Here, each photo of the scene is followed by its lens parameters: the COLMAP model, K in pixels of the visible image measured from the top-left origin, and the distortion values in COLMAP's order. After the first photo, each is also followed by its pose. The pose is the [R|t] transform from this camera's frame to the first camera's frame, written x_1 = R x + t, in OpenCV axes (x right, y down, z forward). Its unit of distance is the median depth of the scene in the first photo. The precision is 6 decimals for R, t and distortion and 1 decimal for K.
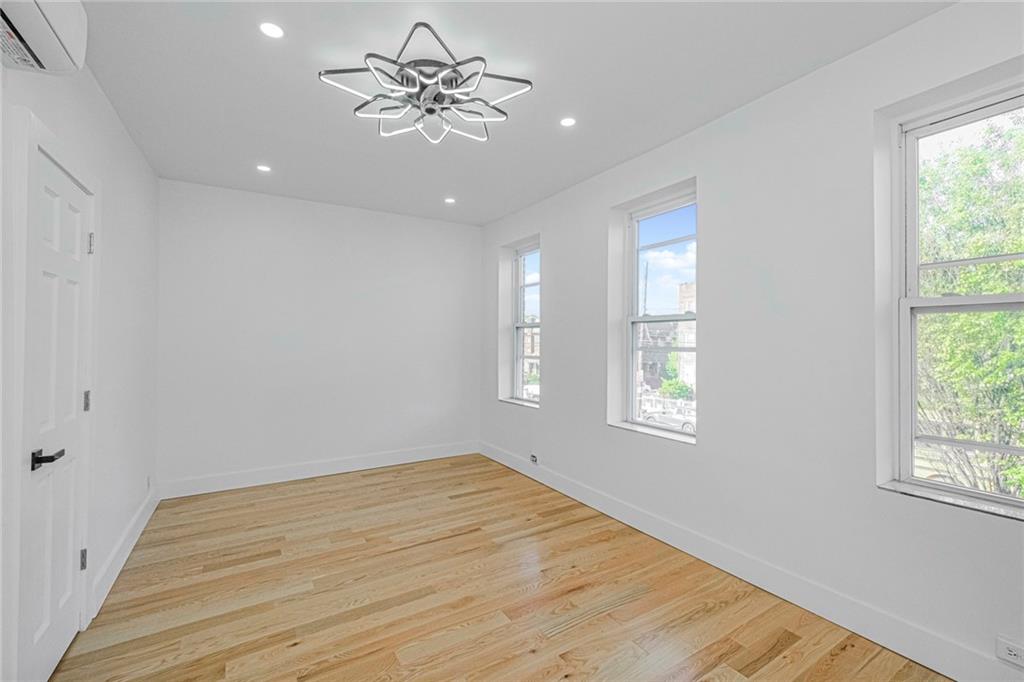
lens RADIAL K [[441.1, 0, 512.8], [0, 441.1, 340.1], [0, 0, 1]] dist [-0.004748, -0.000135]
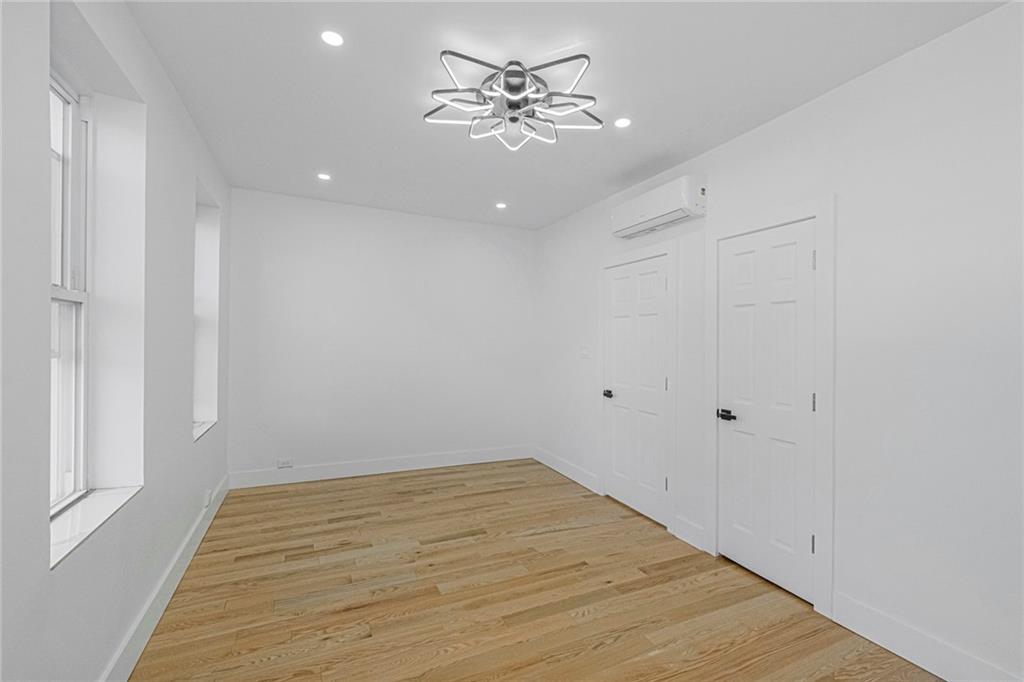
lens RADIAL K [[441.1, 0, 513.3], [0, 441.1, 342.4], [0, 0, 1]] dist [-0.004748, -0.000135]
pose [[-0.993338, -0.015186, 0.114229, -0.309467], [-0.015723, 0.999869, -0.003801, 0.001411], [-0.114156, -0.005571, -0.993447, 2.018034]]
